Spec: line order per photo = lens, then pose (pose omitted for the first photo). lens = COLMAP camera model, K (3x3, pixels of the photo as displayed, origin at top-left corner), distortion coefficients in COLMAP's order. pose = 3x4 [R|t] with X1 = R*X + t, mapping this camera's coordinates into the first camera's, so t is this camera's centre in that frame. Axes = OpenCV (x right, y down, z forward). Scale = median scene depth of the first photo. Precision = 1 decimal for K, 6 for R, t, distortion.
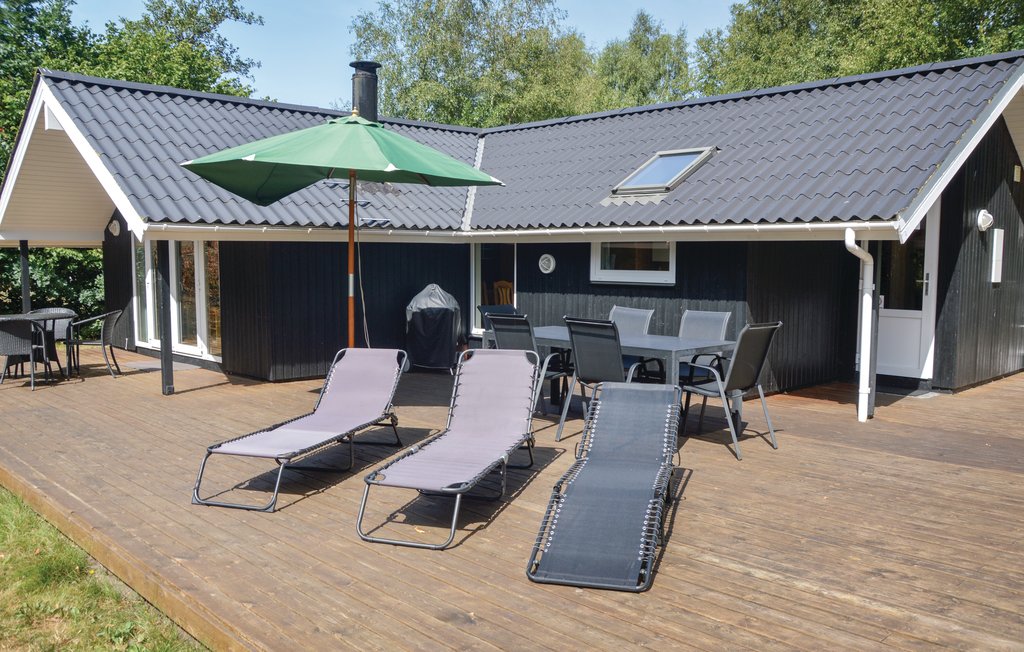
lens RADIAL K [[863.5, 0, 509.3], [0, 863.5, 350.7], [0, 0, 1]] dist [-0.151630, 0.157606]
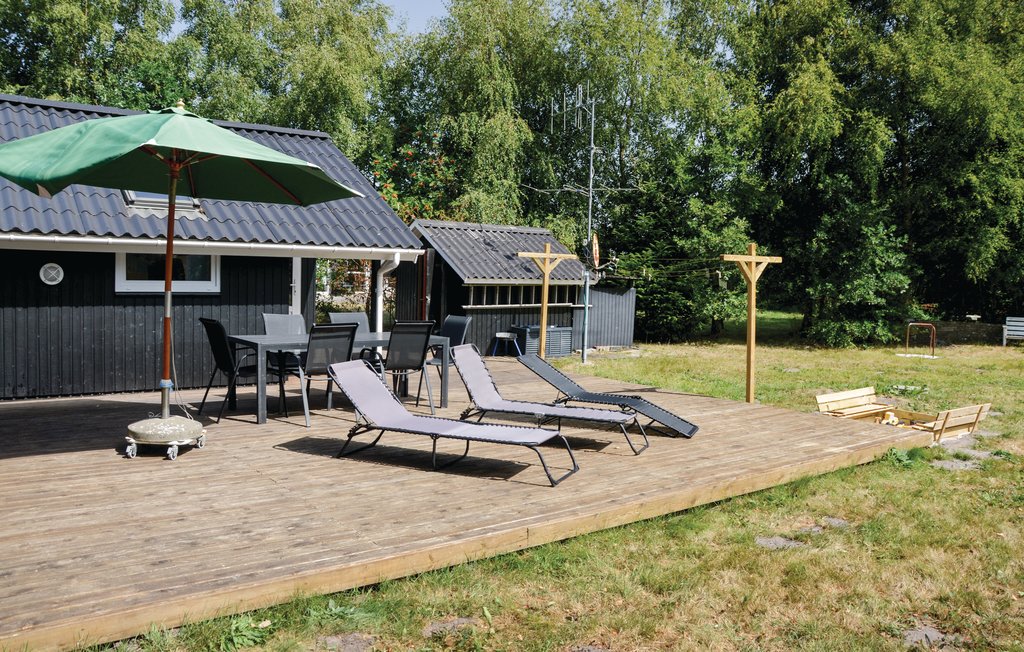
lens RADIAL K [[863.5, 0, 509.3], [0, 863.5, 350.7], [0, 0, 1]] dist [-0.151630, 0.157606]
pose [[0.088005, -0.092732, 0.991794, -0.830667], [0.078368, 0.993216, 0.085911, -0.063523], [-0.993032, 0.070164, 0.094676, 0.488461]]
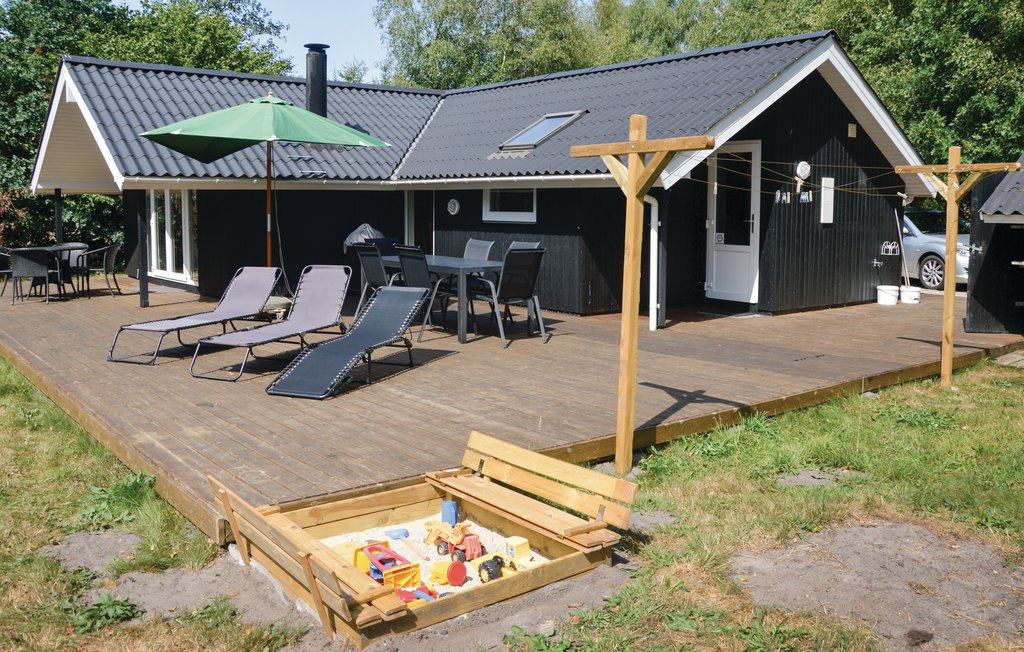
lens RADIAL K [[888.8, 0, 513.5], [0, 888.8, 297.1], [0, 0, 1]] dist [-0.197391, 0.239716]
pose [[0.996387, 0.010136, -0.084317, 0.252094], [-0.010373, 0.999943, -0.002376, 0.030533], [0.084288, 0.003242, 0.996436, -0.257781]]
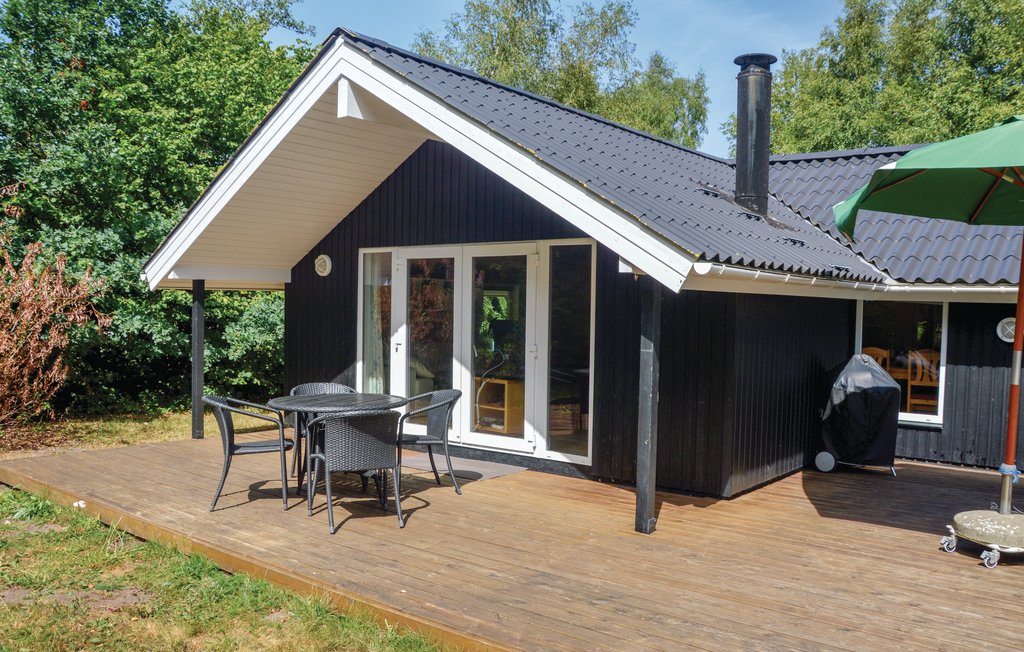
lens RADIAL K [[863.5, 0, 509.3], [0, 863.5, 350.7], [0, 0, 1]] dist [-0.151630, 0.157606]
pose [[0.992243, 0.007747, 0.124074, -0.534346], [-0.001138, 0.998580, -0.053256, -0.044795], [-0.124310, 0.052702, 0.990843, 0.338195]]
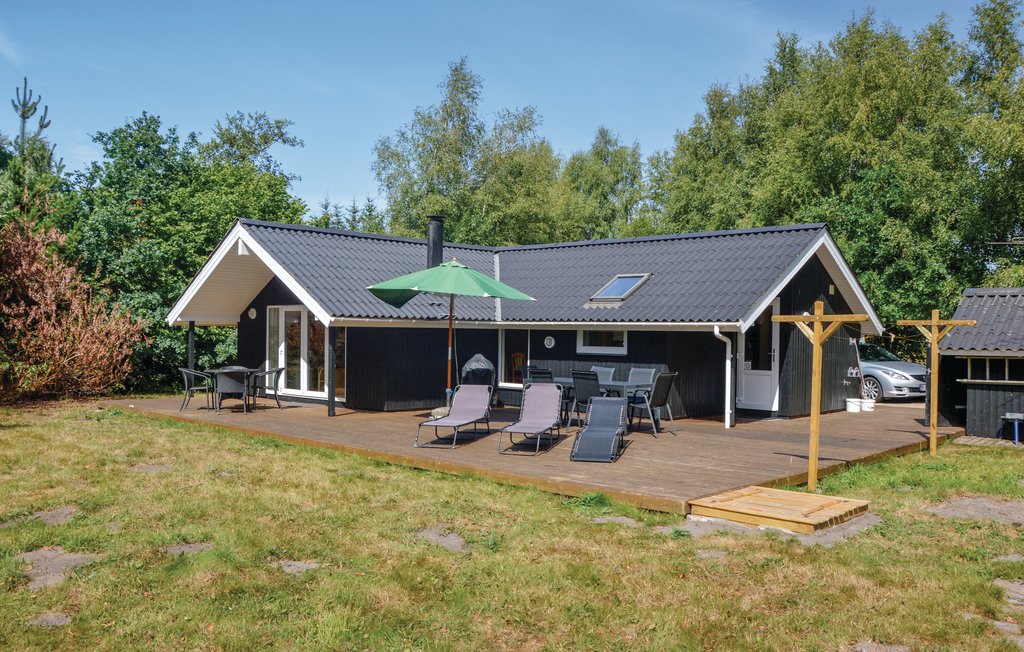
lens RADIAL K [[863.5, 0, 509.3], [0, 863.5, 350.7], [0, 0, 1]] dist [-0.151630, 0.157606]
pose [[0.998853, 0.008483, 0.047124, -0.118482], [-0.004420, 0.996315, -0.085658, 0.060533], [-0.047677, 0.085352, 0.995210, -0.676033]]
